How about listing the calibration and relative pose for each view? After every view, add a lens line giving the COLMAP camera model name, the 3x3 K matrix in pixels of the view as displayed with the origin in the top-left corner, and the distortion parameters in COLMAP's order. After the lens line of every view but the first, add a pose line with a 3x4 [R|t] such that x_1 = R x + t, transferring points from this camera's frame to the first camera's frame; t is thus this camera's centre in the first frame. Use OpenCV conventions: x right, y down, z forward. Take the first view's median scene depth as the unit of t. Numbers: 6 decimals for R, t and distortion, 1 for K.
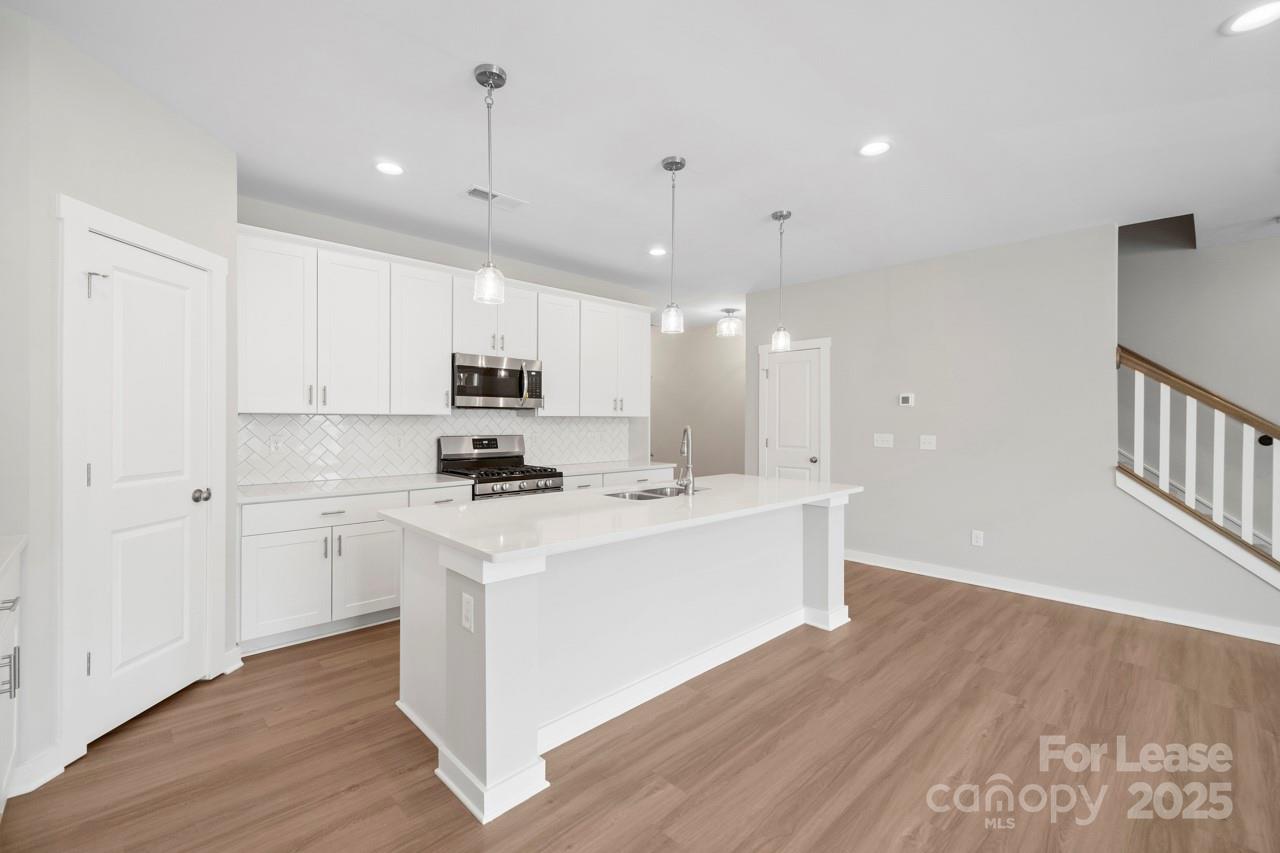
lens RADIAL K [[552.8, 0, 640.2], [0, 552.8, 417.1], [0, 0, 1]] dist [0.000619, -0.000087]
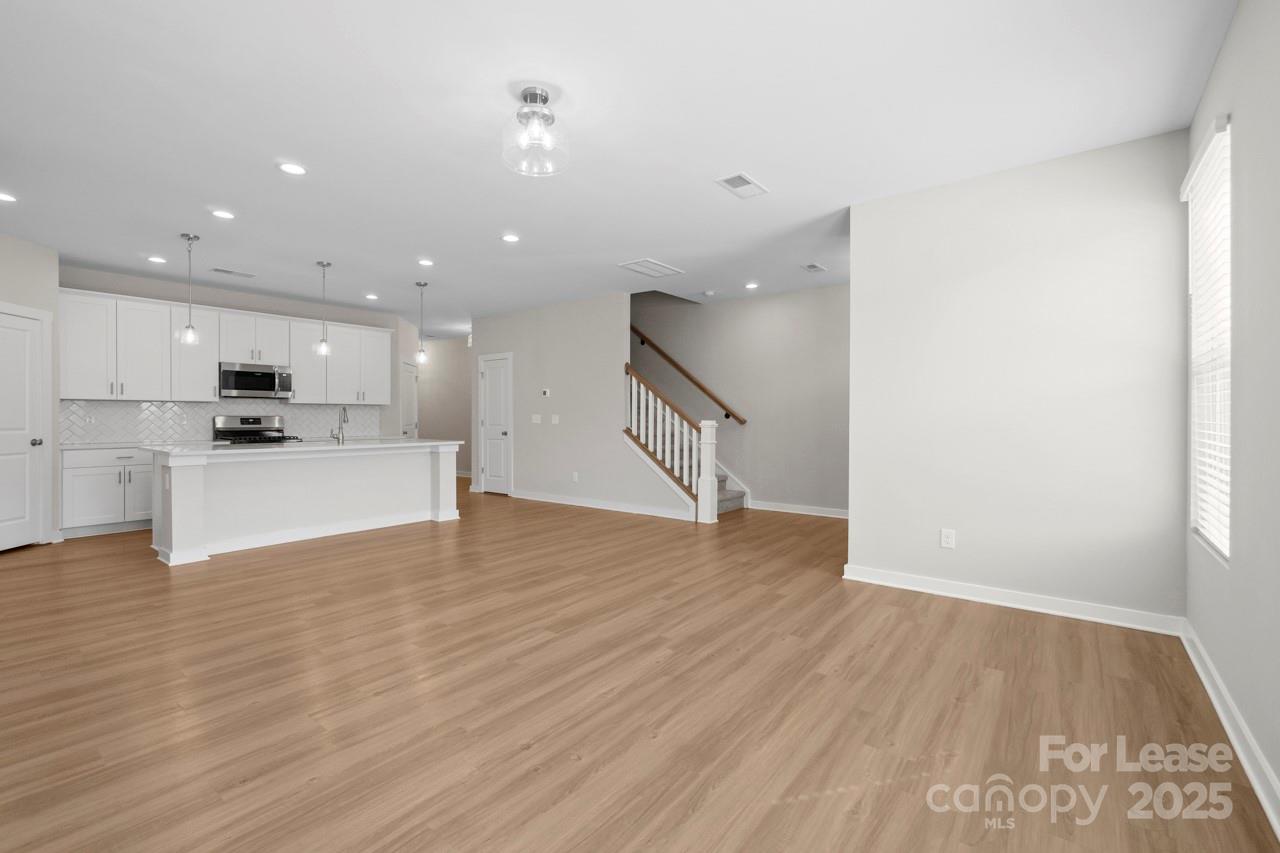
lens RADIAL K [[562.5, 0, 633.9], [0, 562.5, 414.4], [0, 0, 1]] dist [-0.000530, -0.000152]
pose [[0.990437, -0.004331, 0.137895, 0.611560], [0.004347, 0.999991, 0.000188, 0.037458], [-0.137895, 0.000414, 0.990447, -0.750807]]
